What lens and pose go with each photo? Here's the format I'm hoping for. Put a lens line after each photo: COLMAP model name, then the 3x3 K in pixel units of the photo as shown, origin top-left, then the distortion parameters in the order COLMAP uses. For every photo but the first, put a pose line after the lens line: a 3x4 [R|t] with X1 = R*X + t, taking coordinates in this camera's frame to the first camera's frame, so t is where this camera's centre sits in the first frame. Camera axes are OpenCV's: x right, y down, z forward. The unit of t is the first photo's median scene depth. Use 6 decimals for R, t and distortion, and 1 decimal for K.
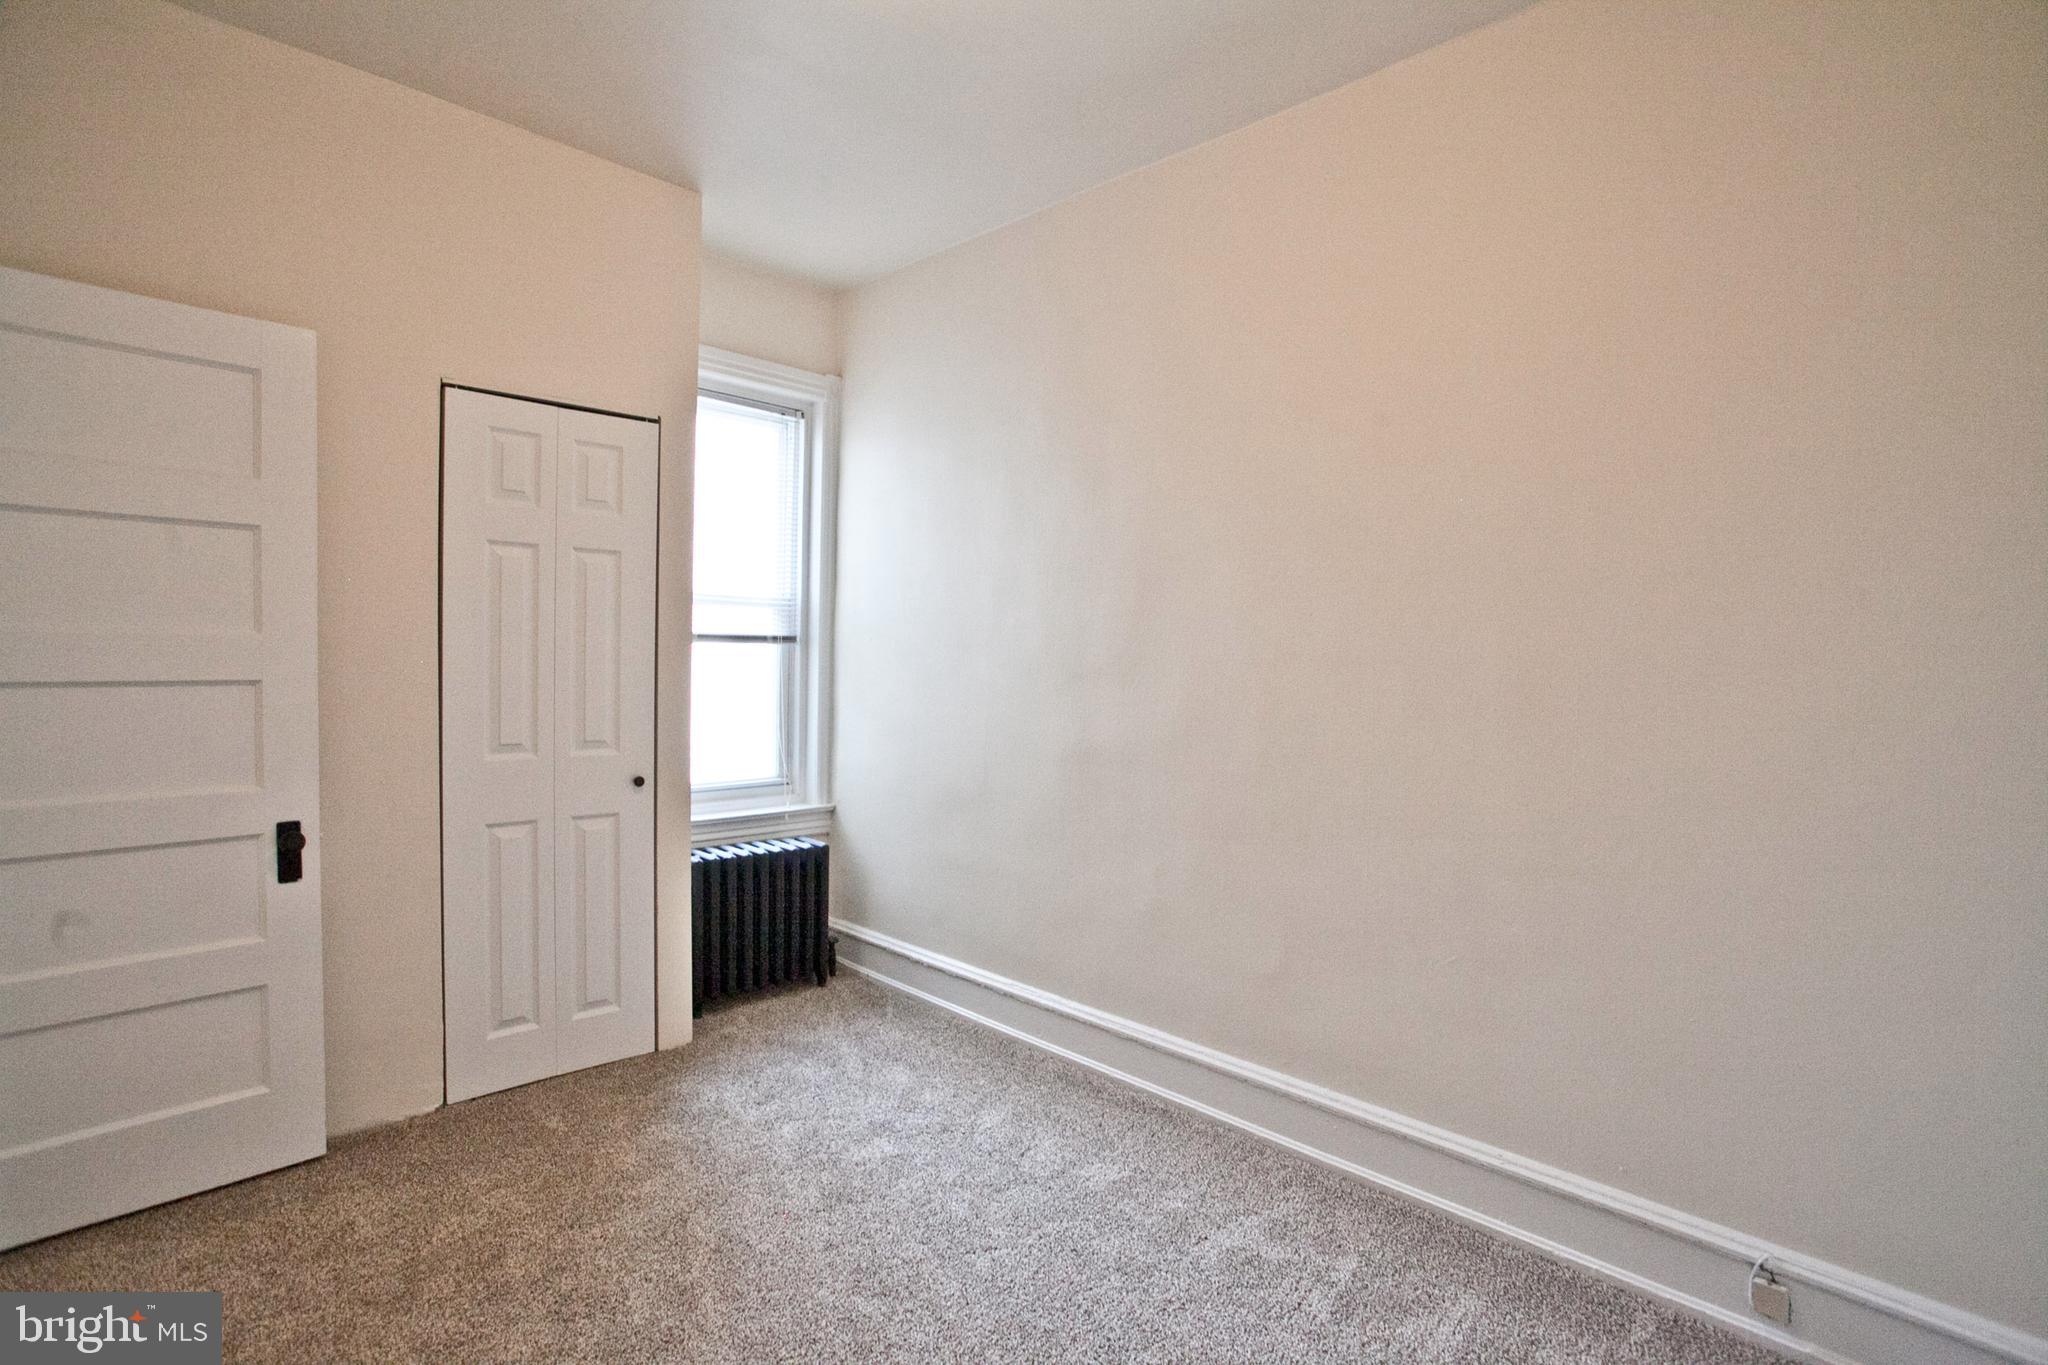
lens RADIAL K [[998.1, 0, 1024.0], [0, 998.1, 688.2], [0, 0, 1]] dist [-0.075399, 0.034501]
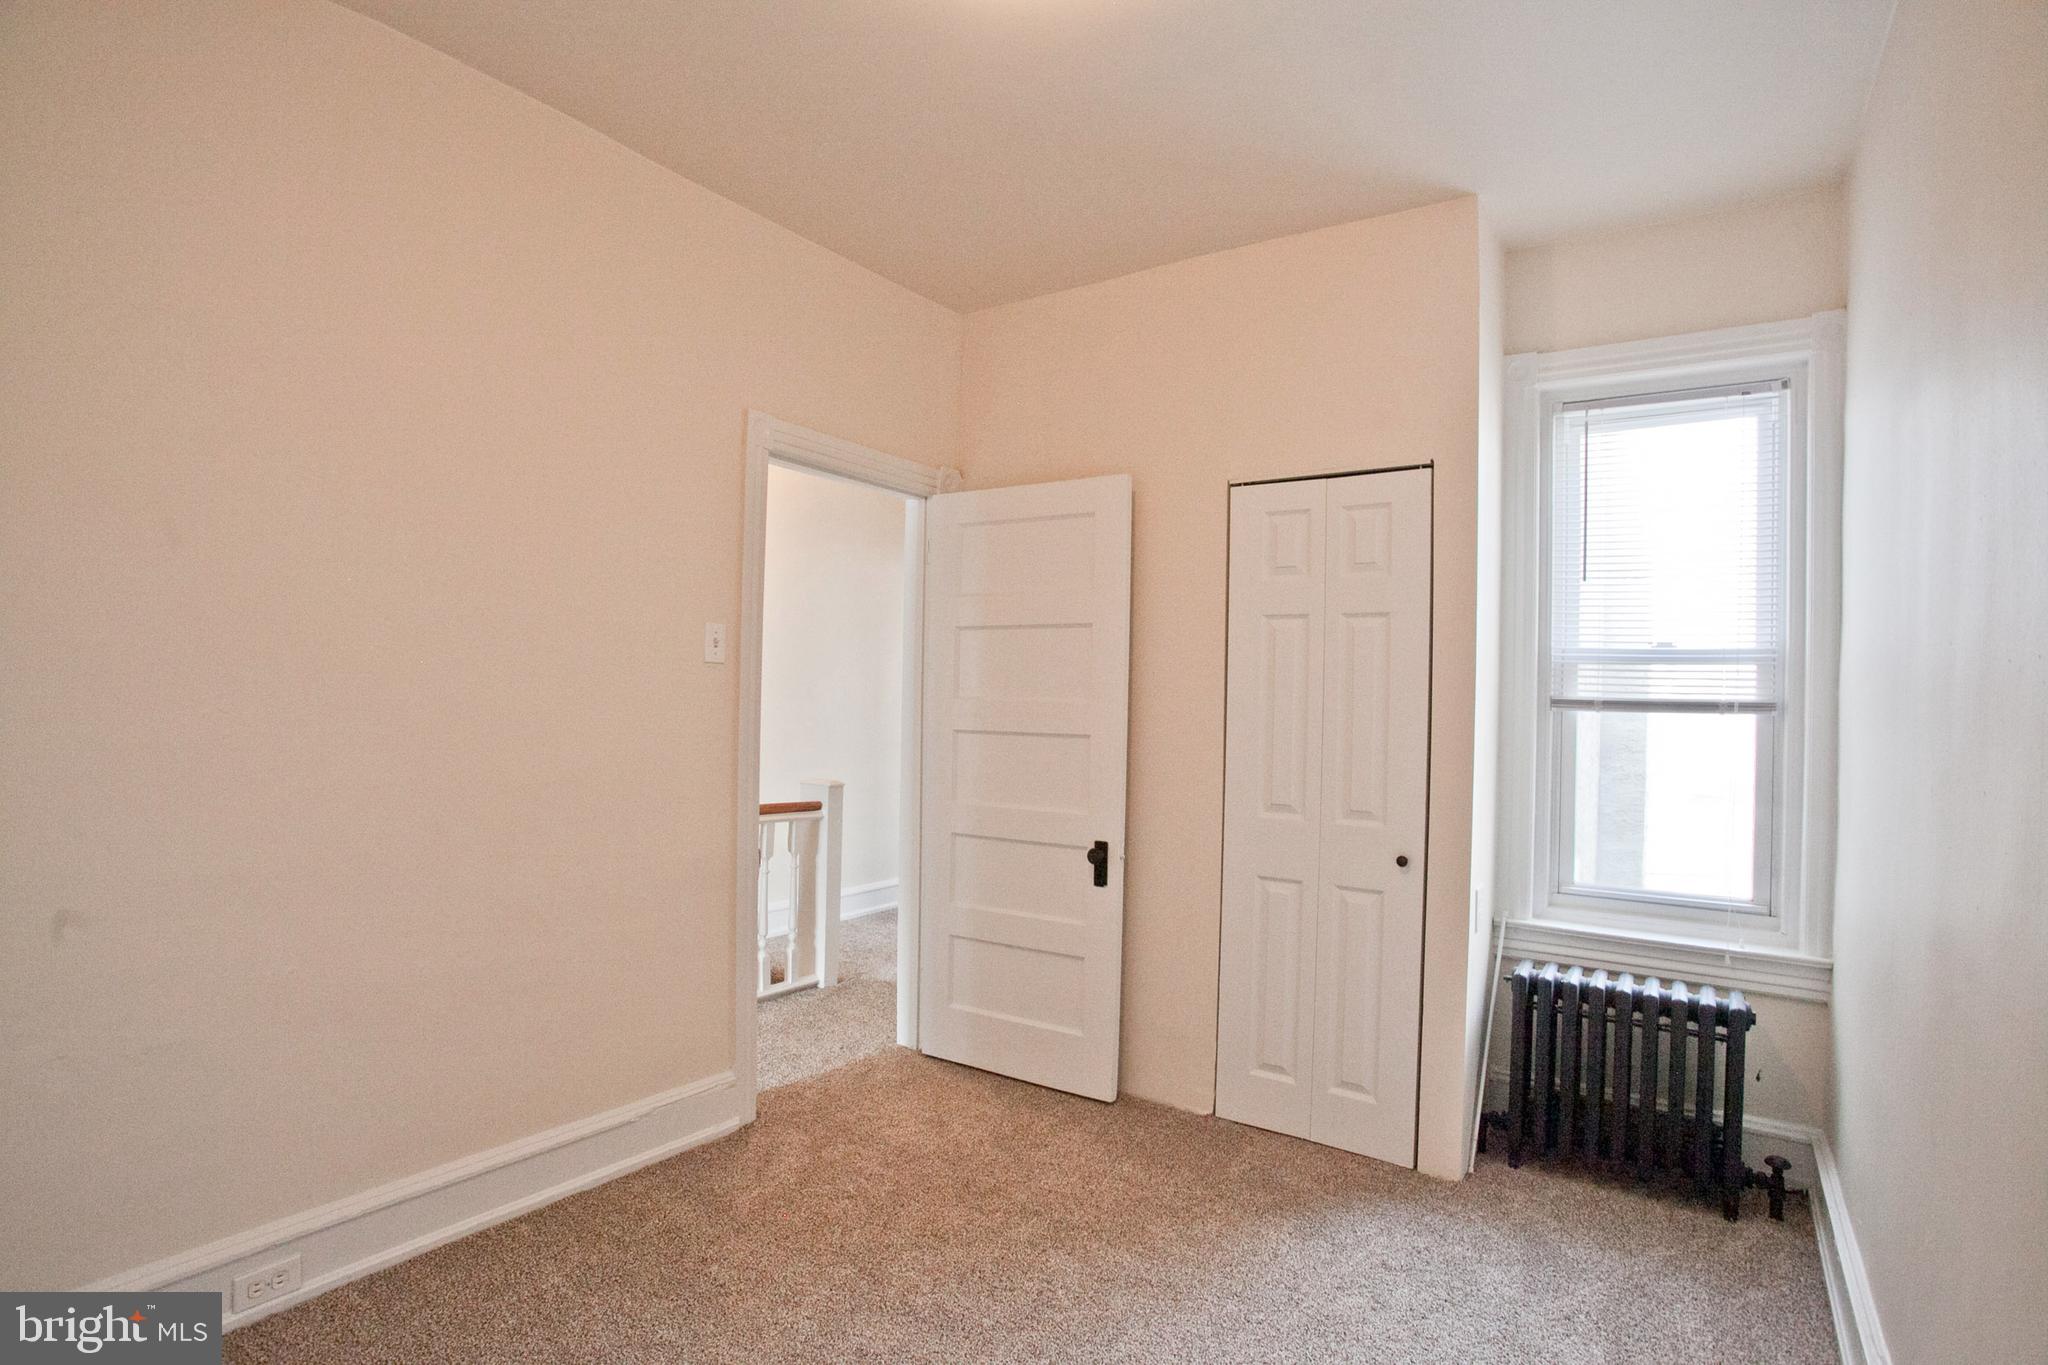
lens RADIAL K [[998.1, 0, 1024.0], [0, 998.1, 688.2], [0, 0, 1]] dist [-0.075399, 0.034501]
pose [[0.182445, -0.024188, -0.982919, 0.399138], [-0.052084, 0.998056, -0.034228, -0.014076], [0.981836, 0.057439, 0.180830, 0.431280]]
